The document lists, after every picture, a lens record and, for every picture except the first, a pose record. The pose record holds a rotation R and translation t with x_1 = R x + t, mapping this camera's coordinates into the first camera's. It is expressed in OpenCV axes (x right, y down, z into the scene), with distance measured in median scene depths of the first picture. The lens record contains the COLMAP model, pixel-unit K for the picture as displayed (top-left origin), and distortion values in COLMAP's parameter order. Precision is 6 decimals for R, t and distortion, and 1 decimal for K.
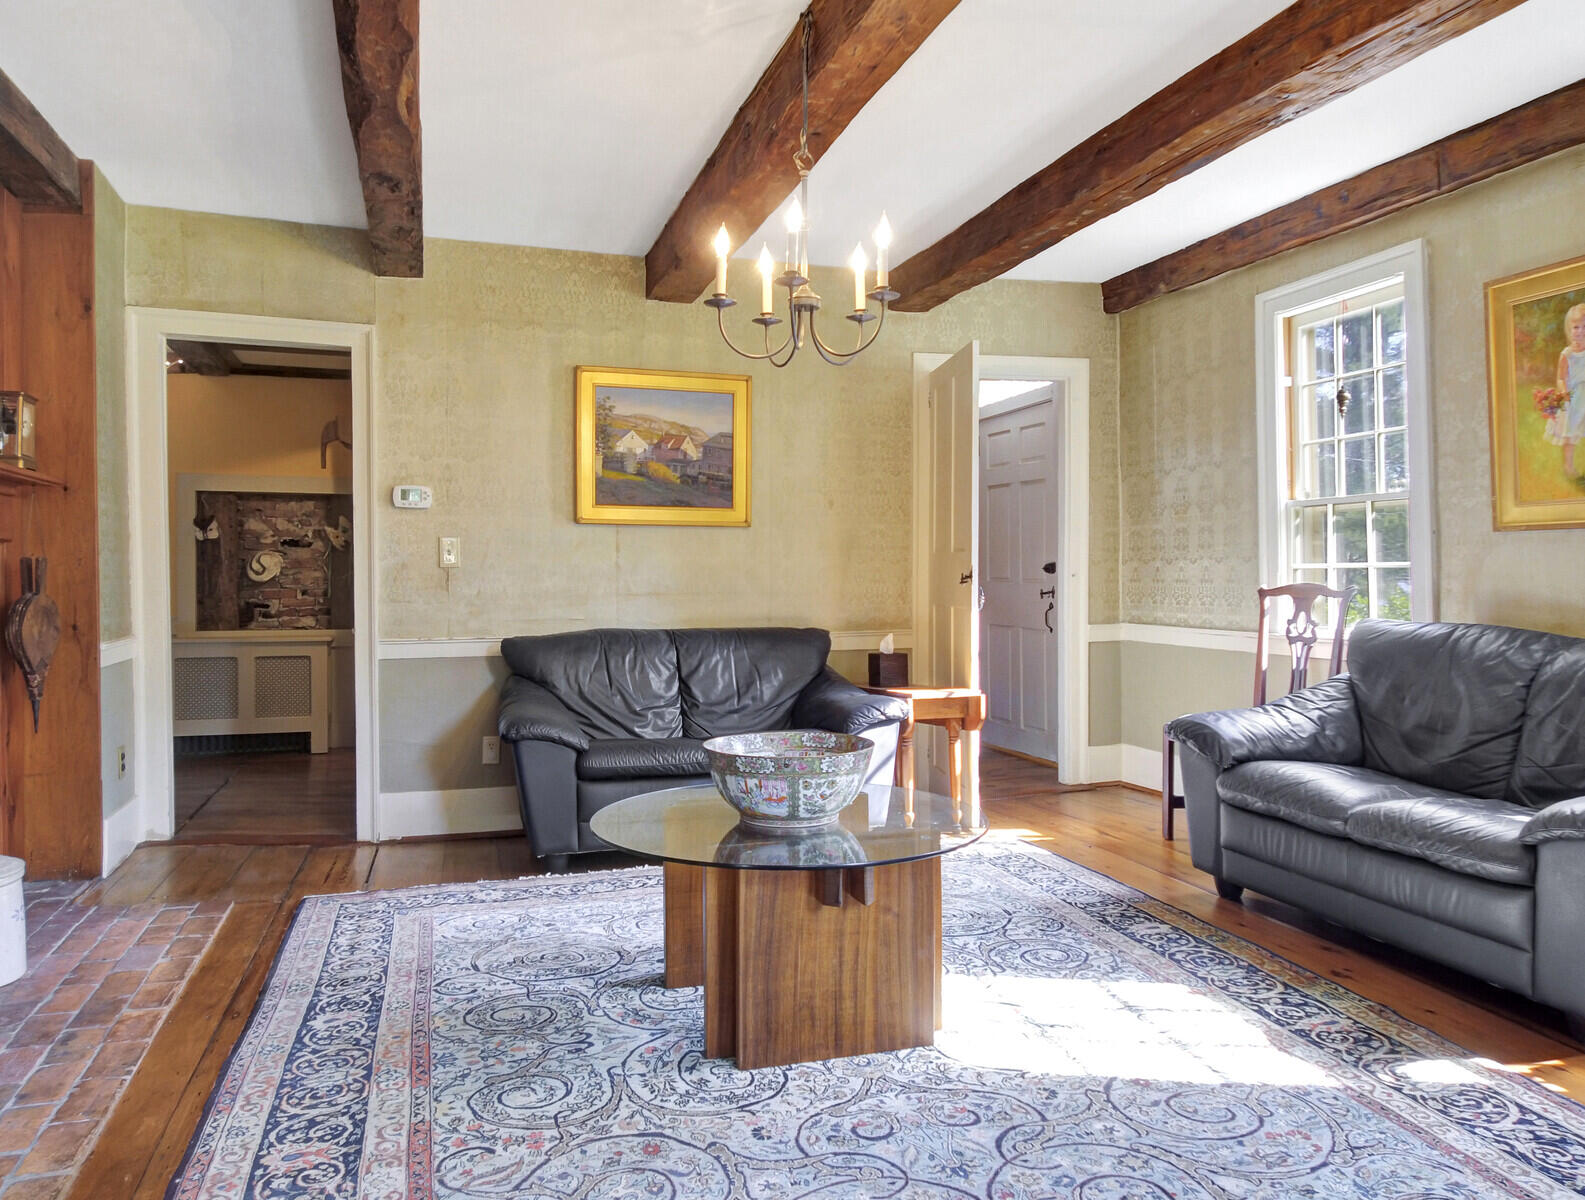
lens RADIAL K [[1145.0, 0, 765.4], [0, 1145.0, 582.8], [0, 0, 1]] dist [0.030964, -0.058899]
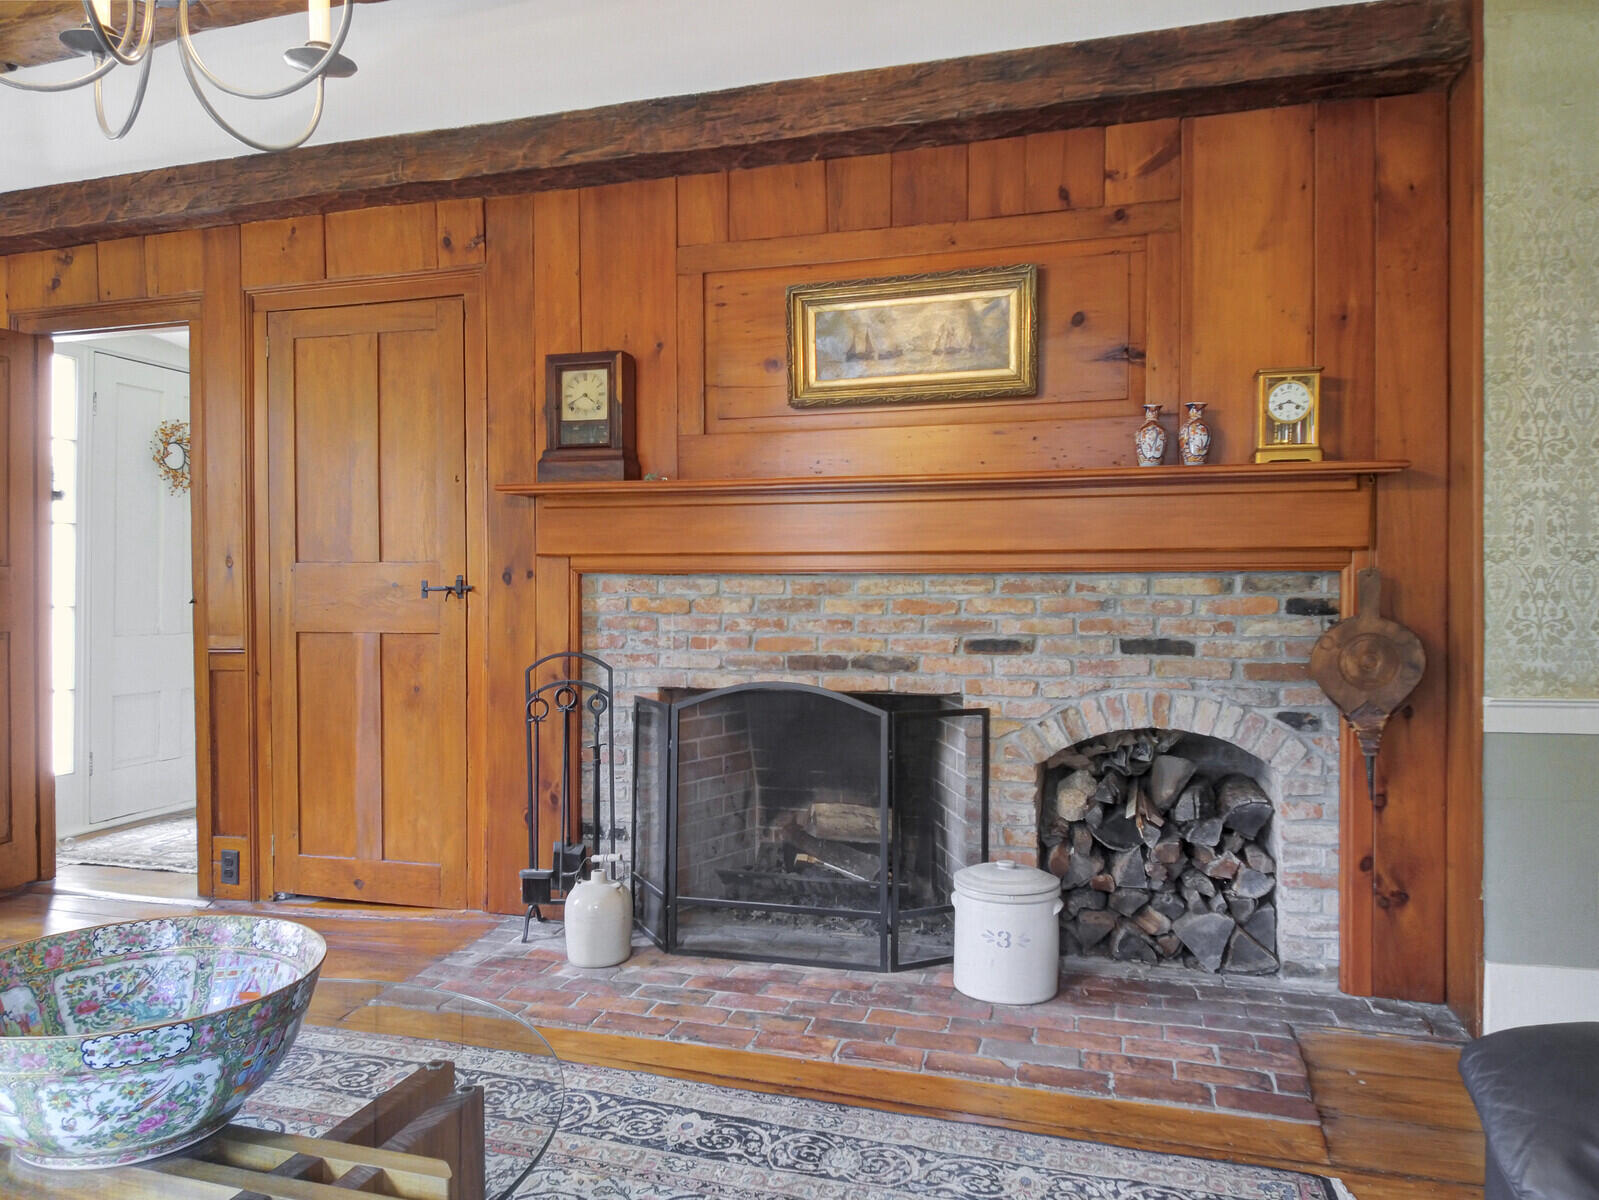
lens RADIAL K [[1117.1, 0, 794.7], [0, 1117.1, 574.1], [0, 0, 1]] dist [0.031626, -0.052161]
pose [[-0.545975, 0.001719, -0.837800, 0.200244], [-0.000242, 0.999998, 0.002210, -0.020097], [0.837802, 0.001409, -0.545973, 1.123964]]
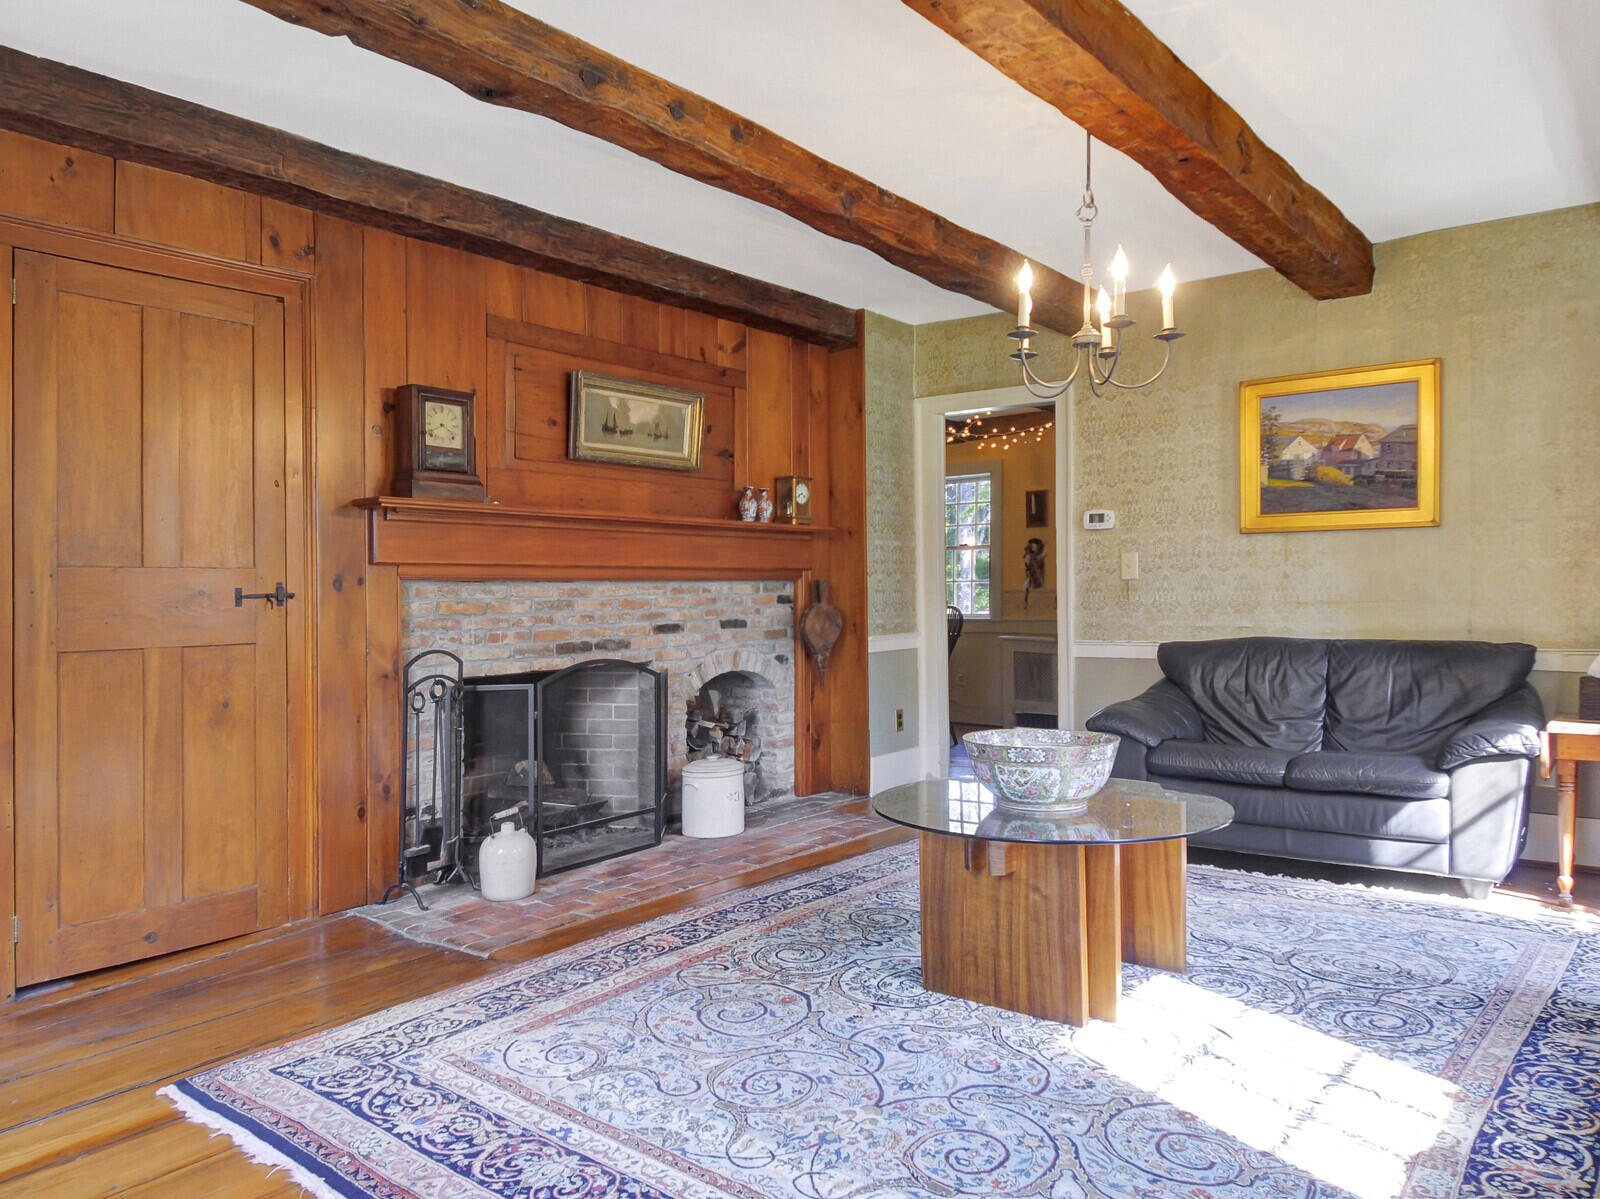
lens RADIAL K [[1117.8, 0, 794.8], [0, 1117.8, 588.6], [0, 0, 1]] dist [0.031626, -0.052161]
pose [[0.569237, -0.008411, -0.822130, 0.592068], [0.008972, 0.999952, -0.004018, -0.003237], [0.822125, -0.005089, 0.569285, 0.129482]]
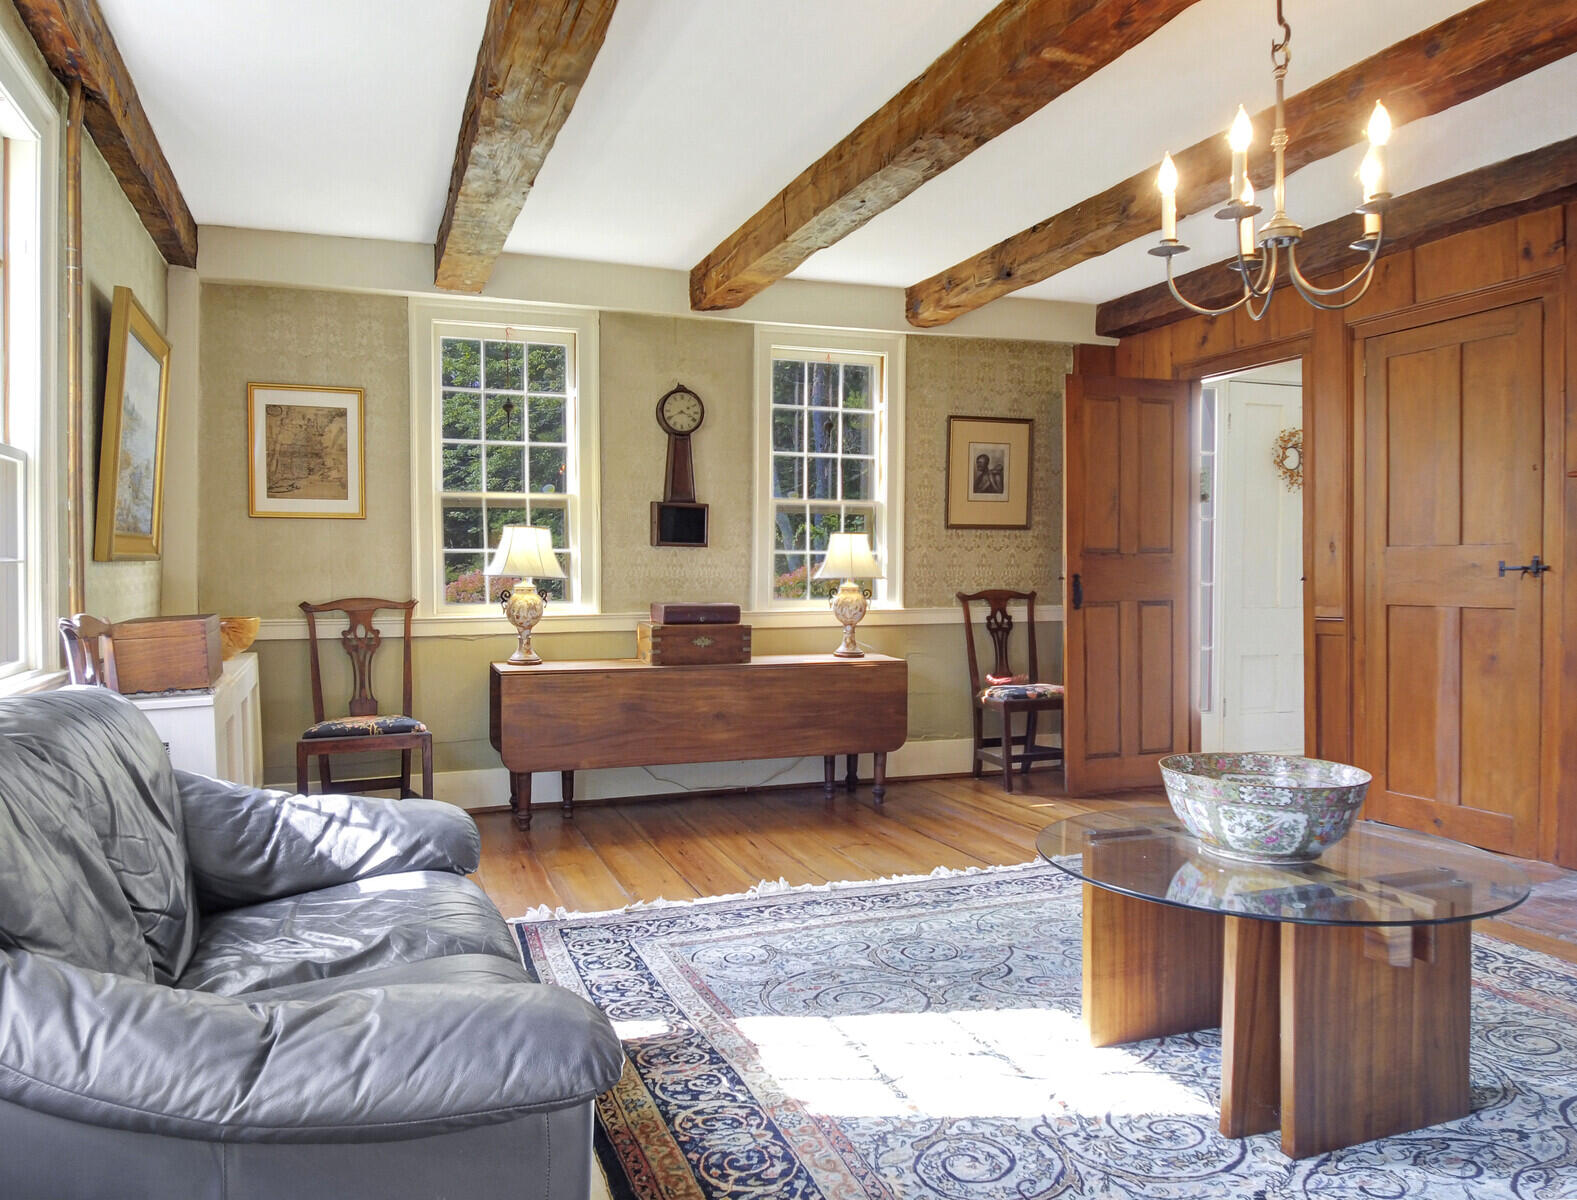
lens RADIAL K [[1139.2, 0, 795.3], [0, 1139.2, 604.9], [0, 0, 1]] dist [0.030964, -0.058899]
pose [[-0.996824, 0.011563, -0.078796, 0.335804], [0.008548, 0.999222, 0.038501, -0.018162], [0.079179, 0.037705, -0.996147, 1.384605]]
